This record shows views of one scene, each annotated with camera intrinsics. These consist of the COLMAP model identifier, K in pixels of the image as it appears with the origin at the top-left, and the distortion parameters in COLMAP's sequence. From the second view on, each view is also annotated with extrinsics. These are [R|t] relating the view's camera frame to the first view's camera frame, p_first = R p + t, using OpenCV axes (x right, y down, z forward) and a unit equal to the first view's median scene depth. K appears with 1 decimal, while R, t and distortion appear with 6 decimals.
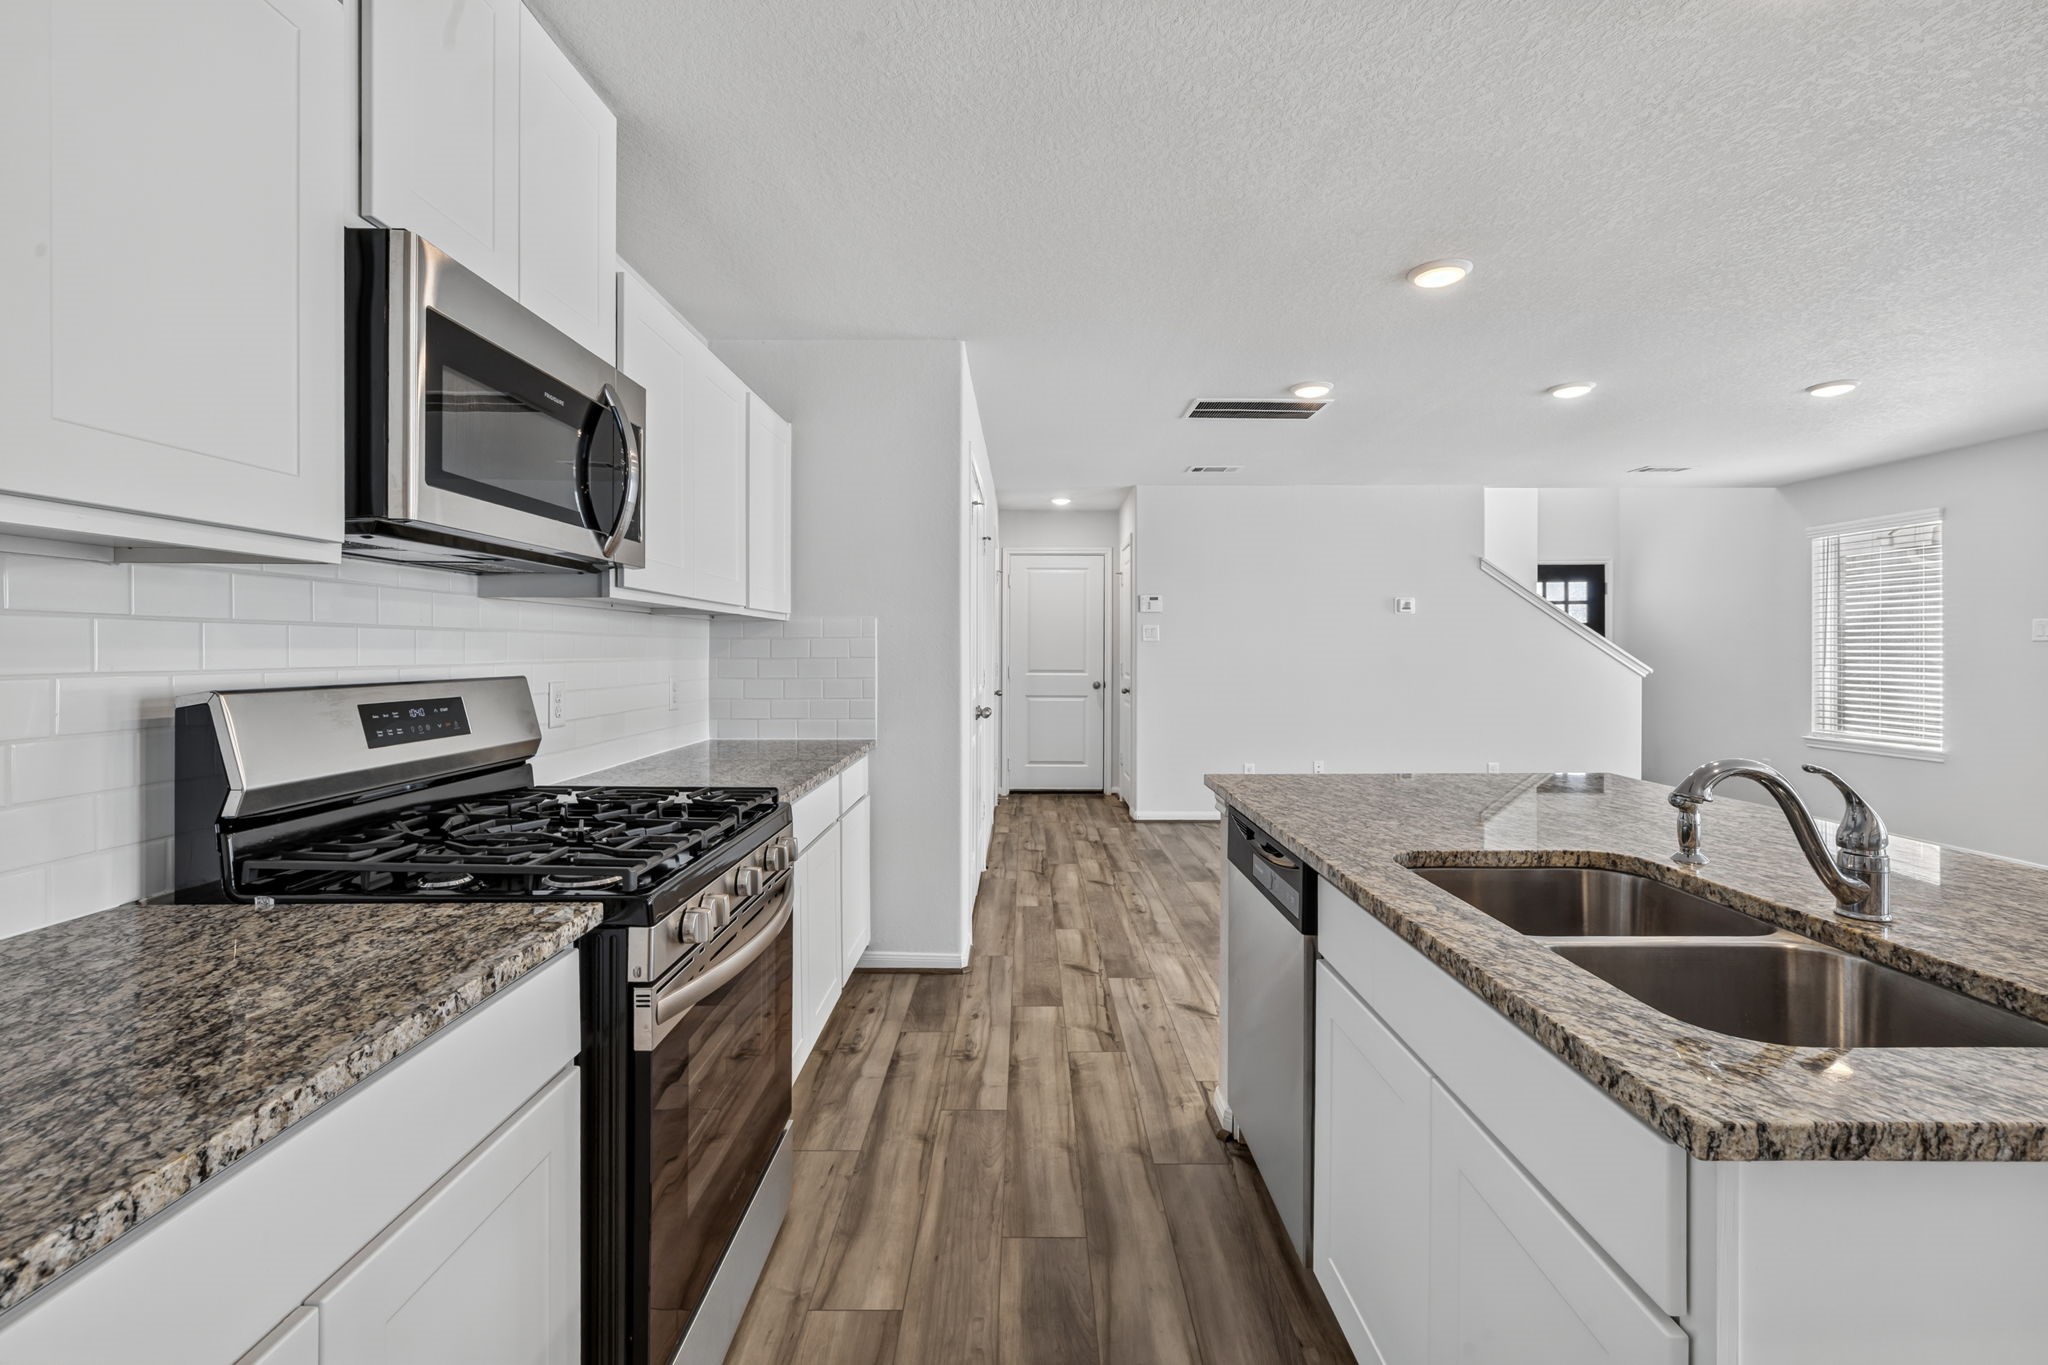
lens RADIAL K [[885.3, 0, 1021.8], [0, 885.3, 655.0], [0, 0, 1]] dist [-0.000964, 0.000331]
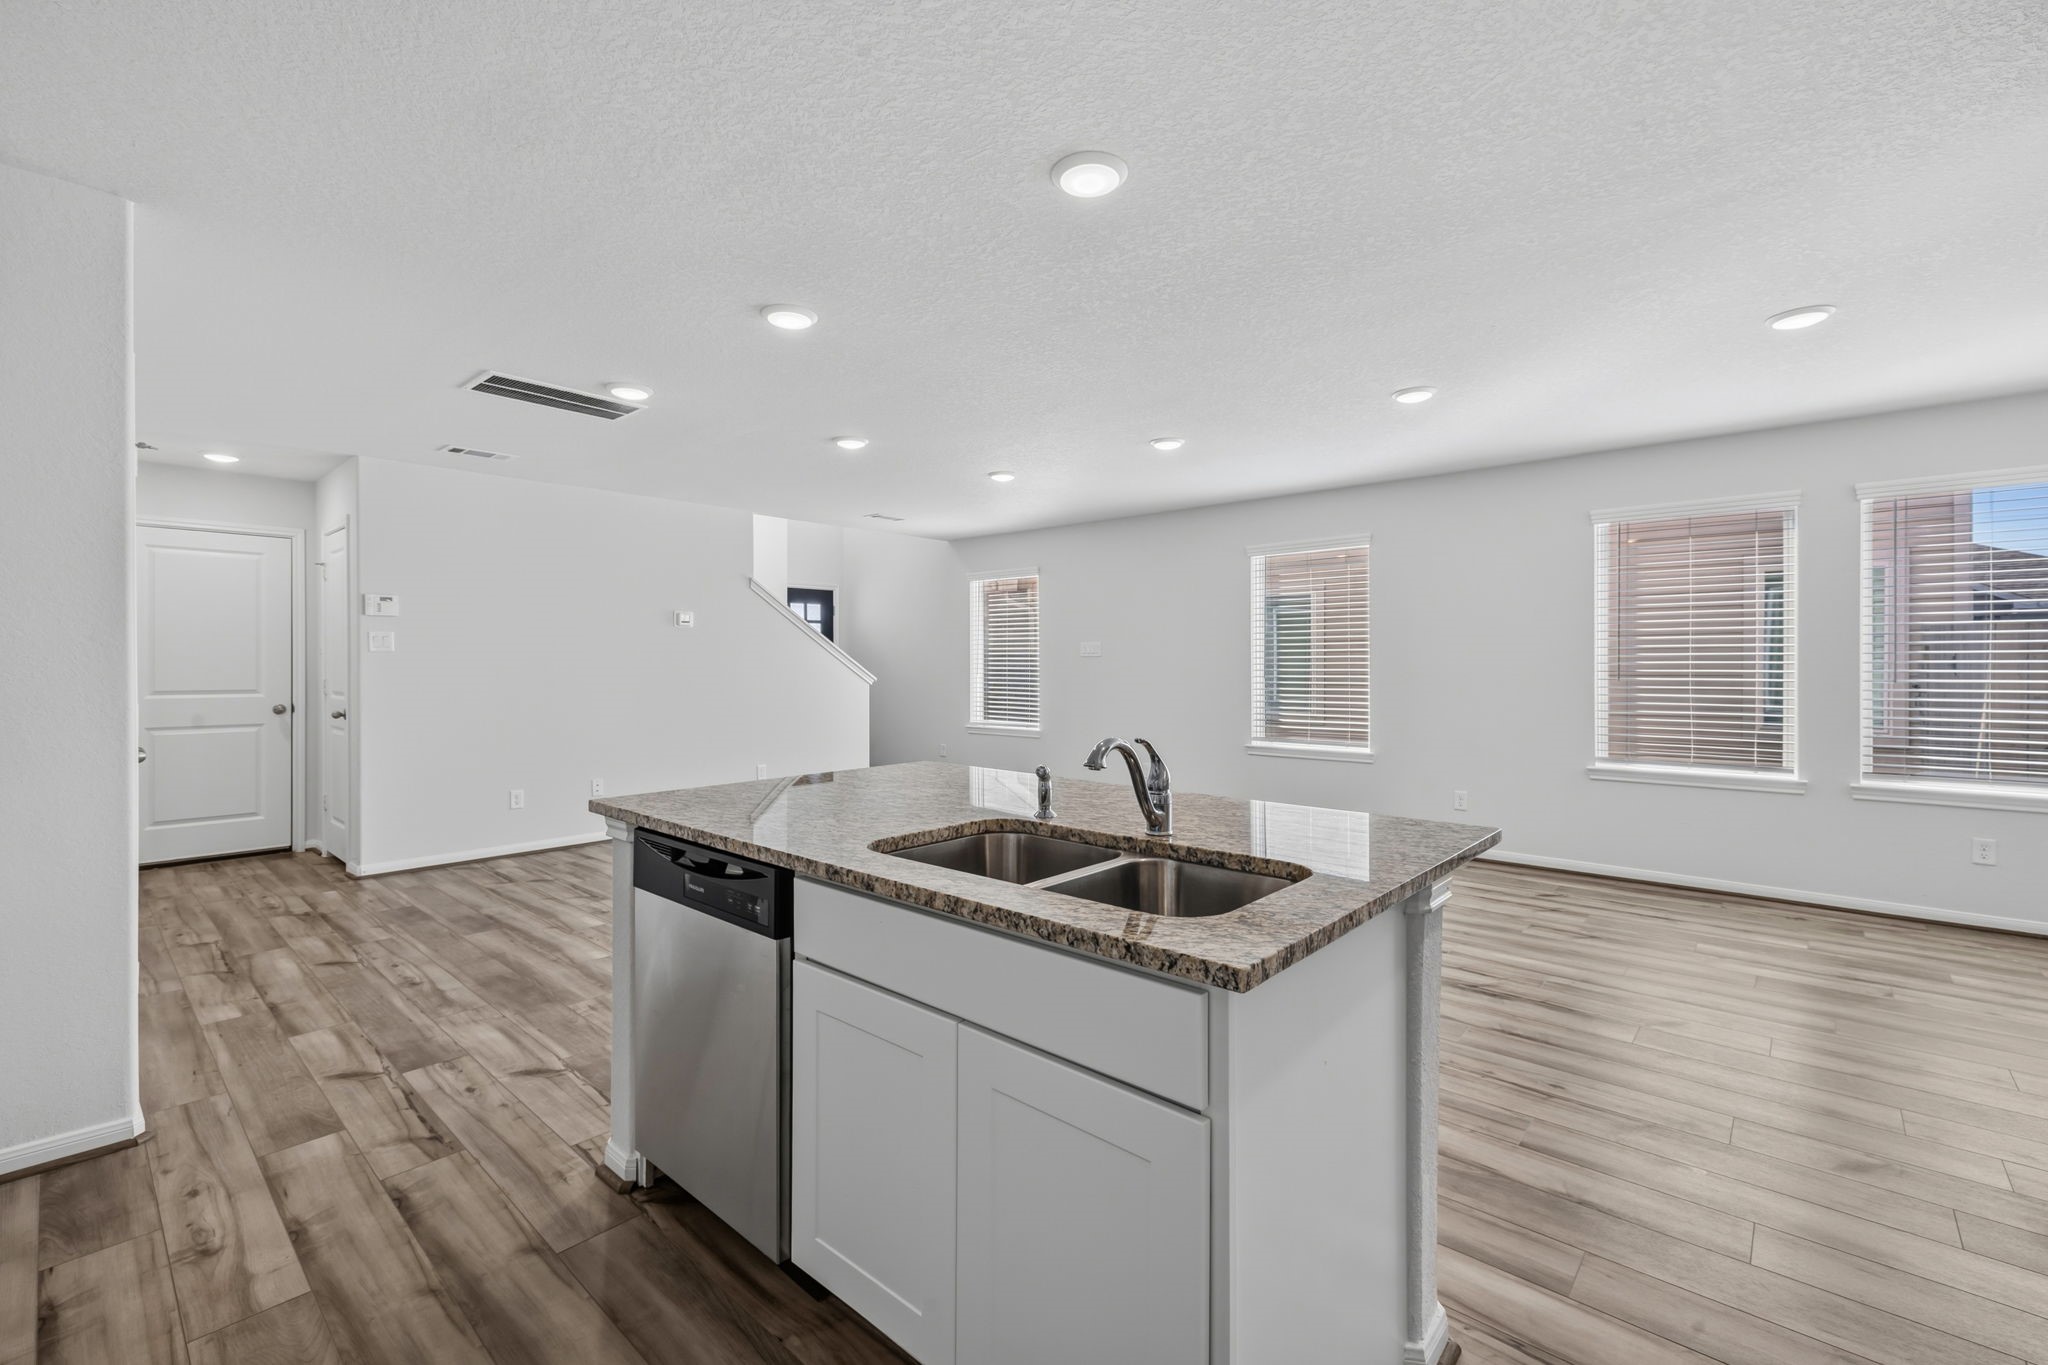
lens RADIAL K [[876.9, 0, 1029.7], [0, 876.9, 668.1], [0, 0, 1]] dist [0.002835, 0.000807]
pose [[0.663682, -0.005104, 0.747997, -0.137301], [0.004725, 0.999985, 0.002631, 0.000115], [-0.748000, 0.001788, 0.663696, 0.059426]]
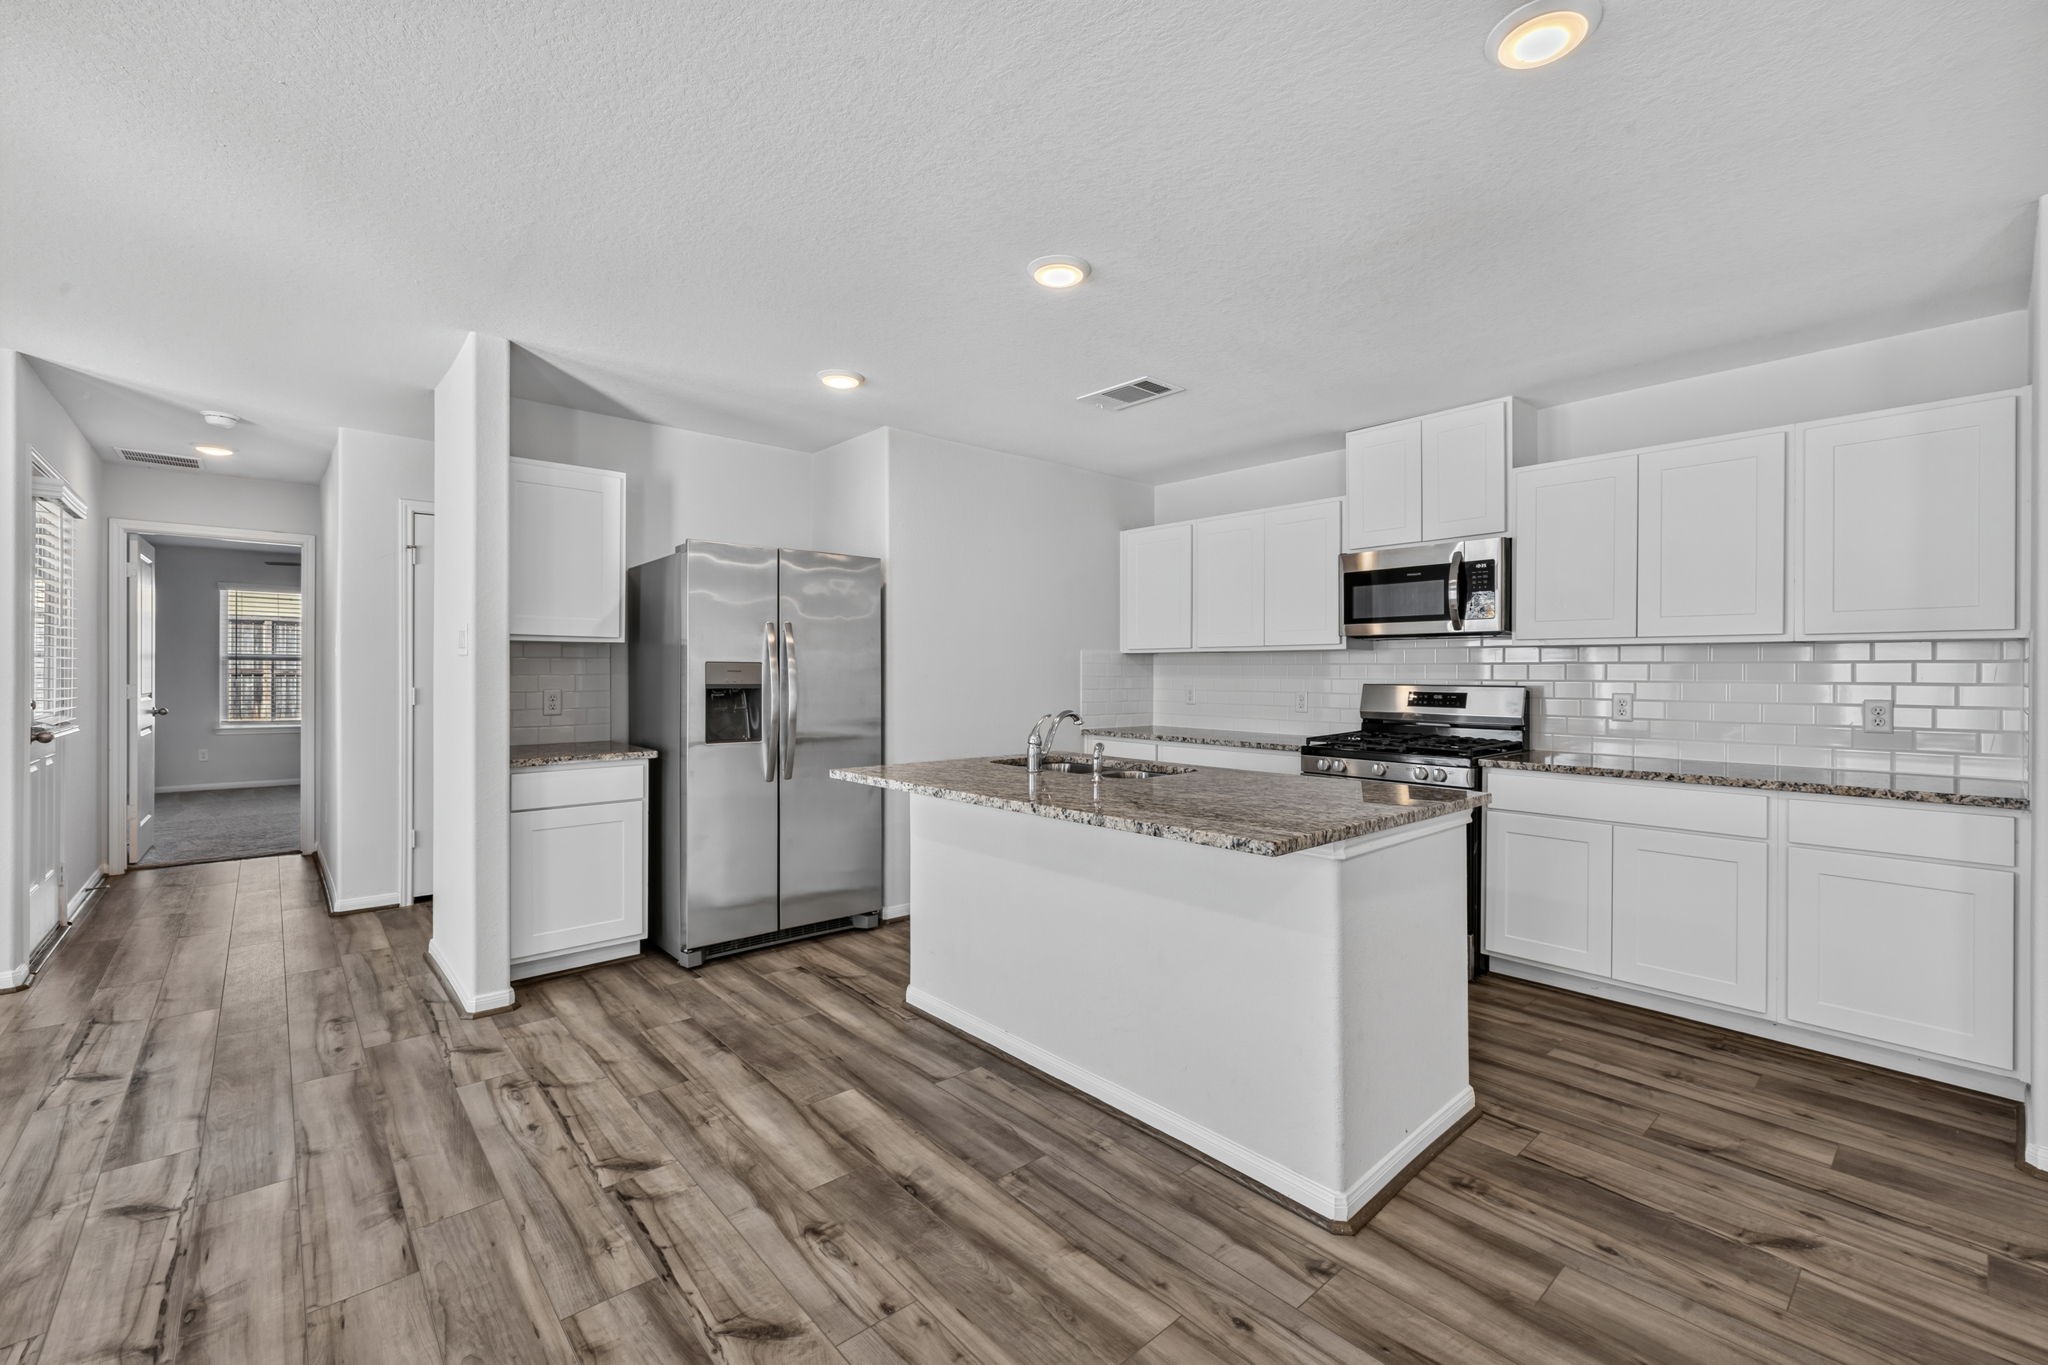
lens RADIAL K [[860.2, 0, 1029.9], [0, 860.2, 674.0], [0, 0, 1]] dist [0.002626, -0.000029]
pose [[-0.744964, -0.002133, -0.667101, 1.078018], [-0.008448, 0.999945, 0.006237, -0.005418], [0.667051, 0.010282, -0.744941, 1.166323]]
